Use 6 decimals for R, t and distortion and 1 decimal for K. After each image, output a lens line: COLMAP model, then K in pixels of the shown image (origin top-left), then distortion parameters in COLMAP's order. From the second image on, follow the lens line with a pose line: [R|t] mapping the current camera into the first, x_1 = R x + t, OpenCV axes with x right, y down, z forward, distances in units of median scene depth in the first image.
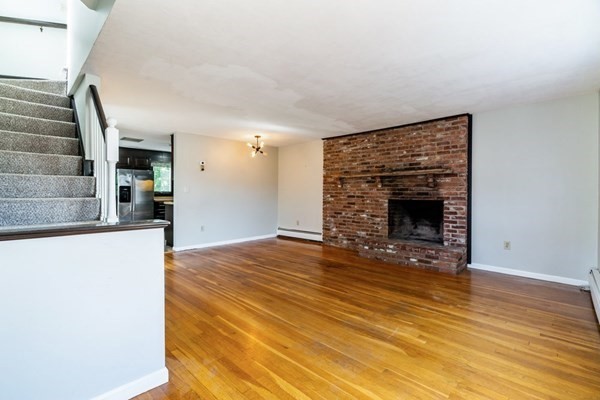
lens RADIAL K [[278.0, 0, 300.1], [0, 278.0, 195.1], [0, 0, 1]] dist [-0.003905, -0.000743]
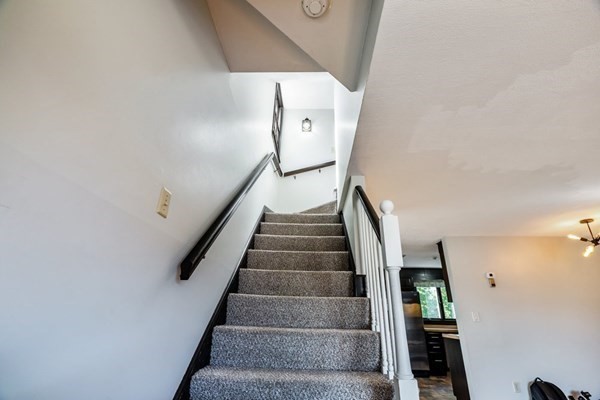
lens RADIAL K [[270.5, 0, 302.2], [0, 270.5, 196.5], [0, 0, 1]] dist [-0.000246, 0.000057]
pose [[0.669351, -0.287827, -0.684927, -0.282559], [-0.024643, 0.912798, -0.407667, -0.014497], [0.742538, 0.289751, 0.603889, 0.351496]]
